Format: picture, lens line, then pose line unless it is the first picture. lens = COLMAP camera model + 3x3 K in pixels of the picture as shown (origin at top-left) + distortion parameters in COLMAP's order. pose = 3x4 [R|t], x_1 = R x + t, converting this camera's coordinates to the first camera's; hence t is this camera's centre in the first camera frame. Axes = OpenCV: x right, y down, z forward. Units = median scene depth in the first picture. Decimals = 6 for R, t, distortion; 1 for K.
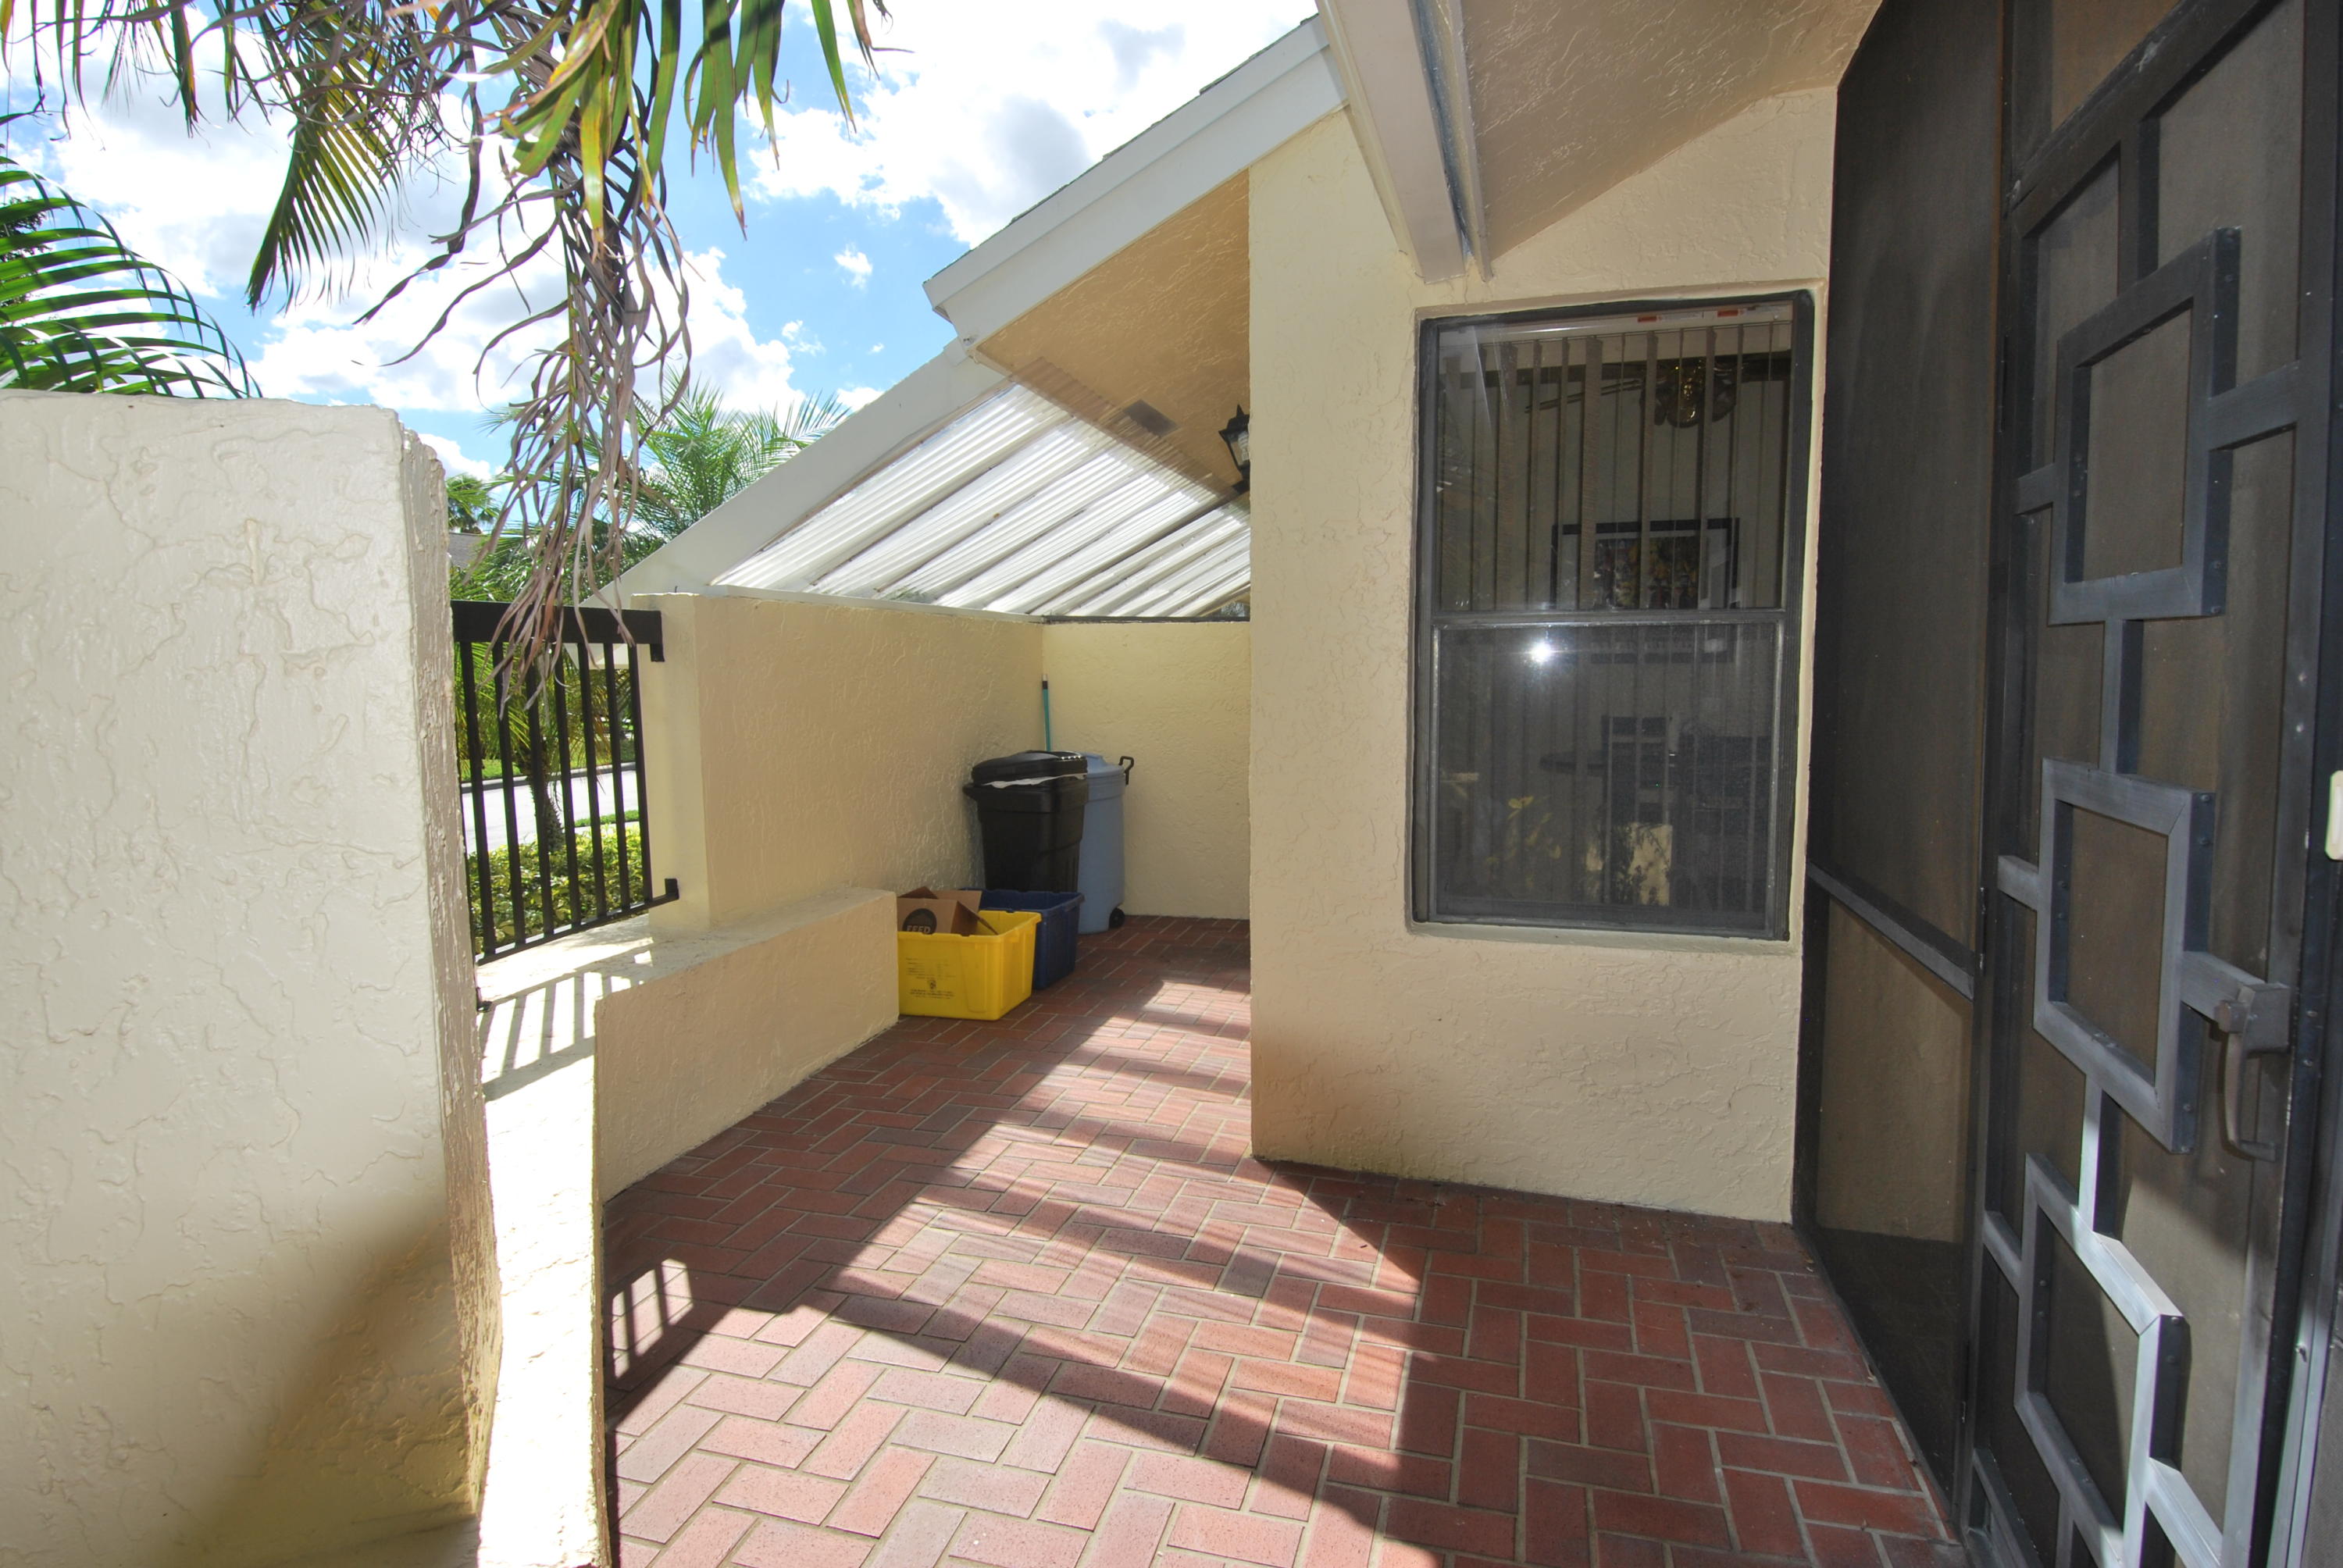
lens RADIAL K [[1228.4, 0, 1182.2], [0, 1228.4, 790.8], [0, 0, 1]] dist [-0.051411, -0.001730]
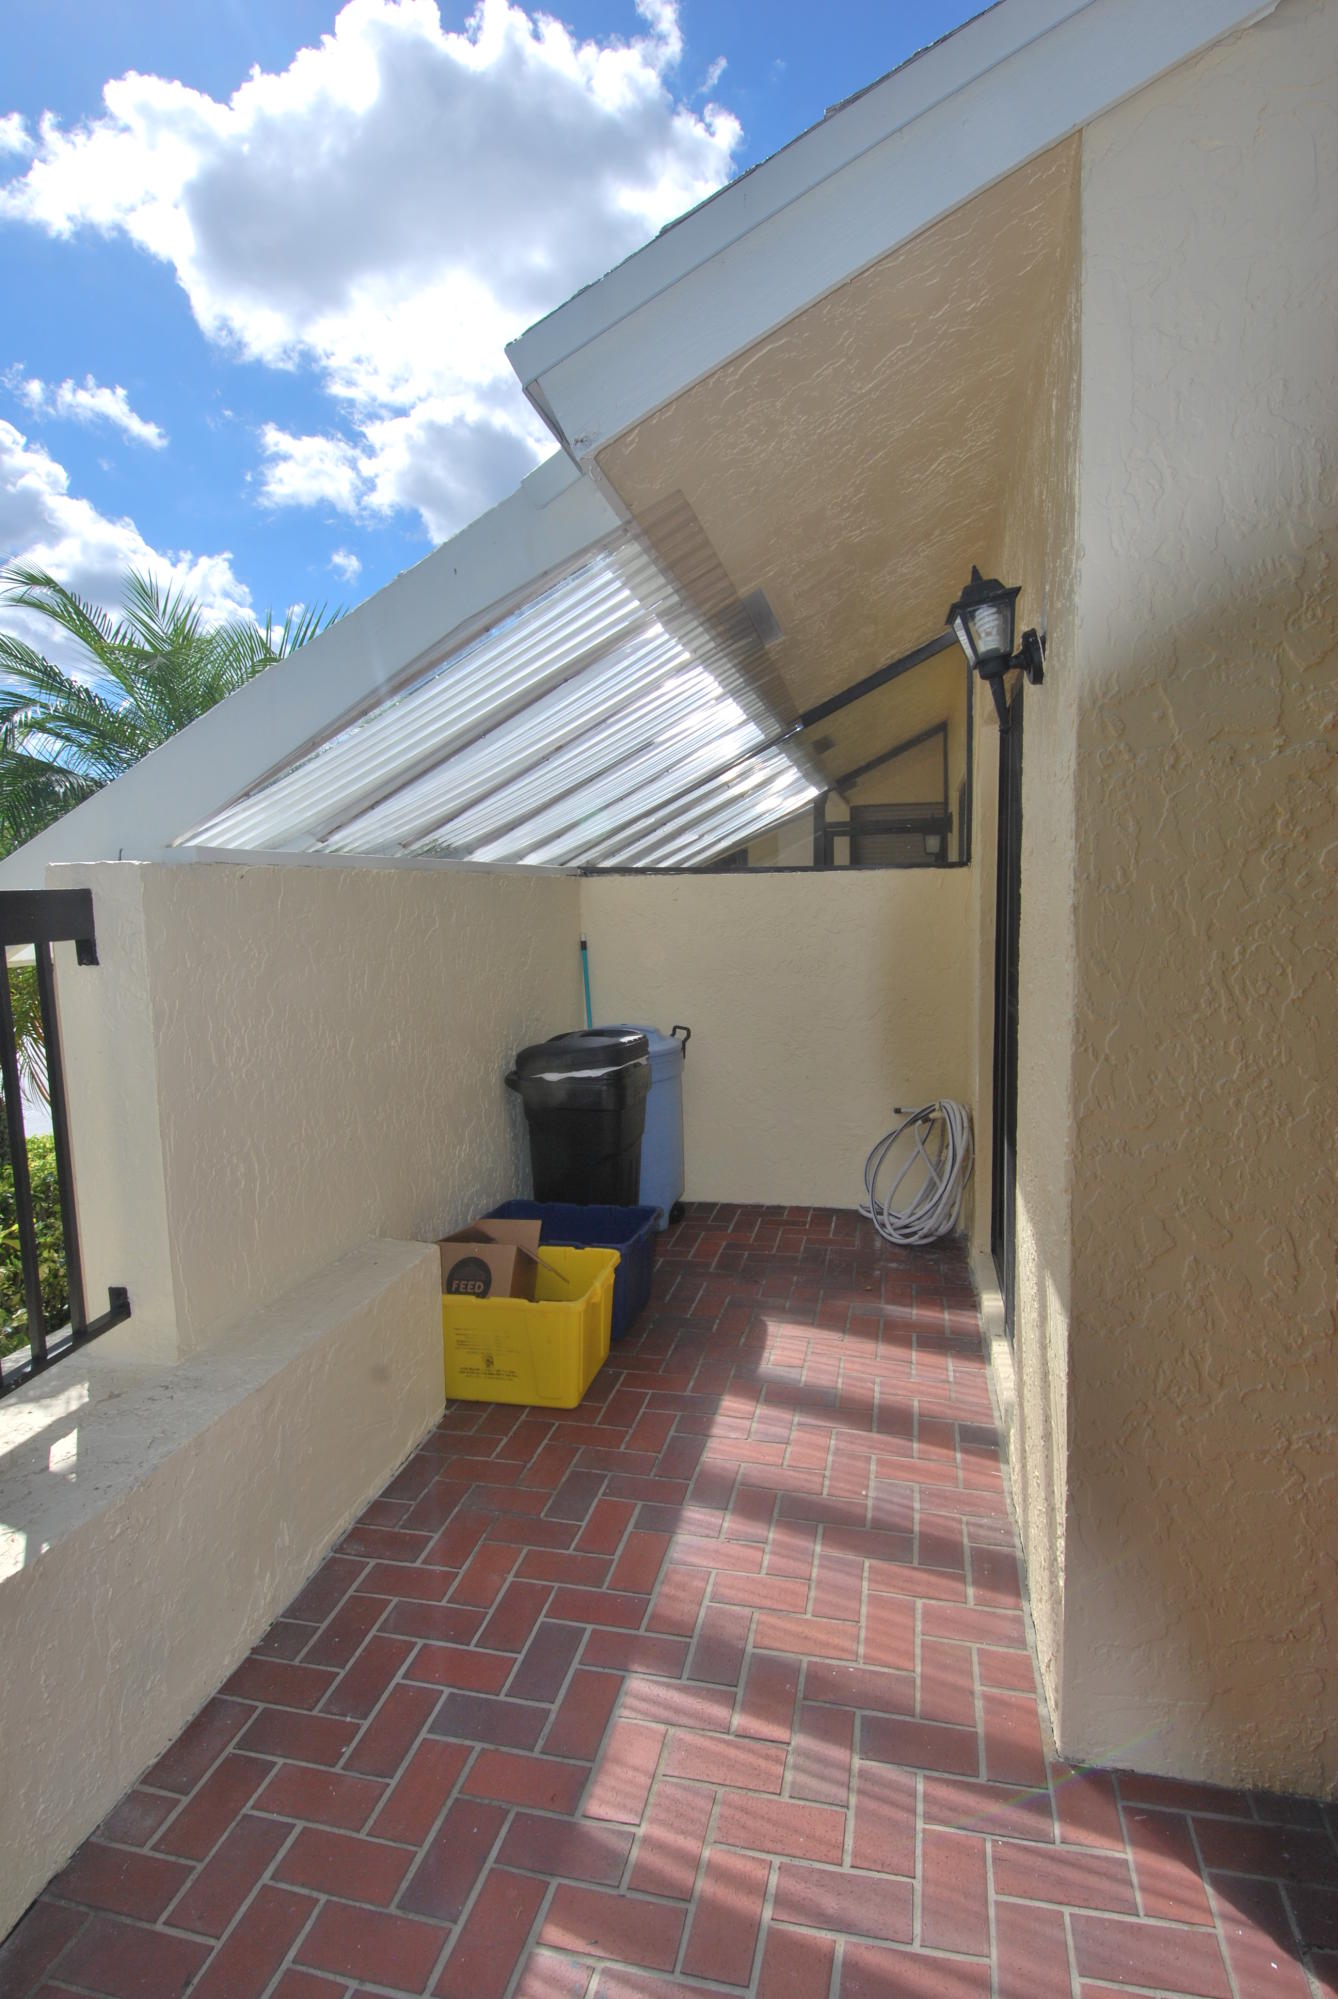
lens RADIAL K [[1048.1, 0, 666.3], [0, 1048.1, 982.3], [0, 0, 1]] dist [-0.051411, -0.001730]
pose [[0.999359, -0.019632, 0.029928, -0.109390], [0.020172, 0.999637, -0.017850, -0.065025], [-0.029567, 0.018442, 0.999393, 0.349271]]
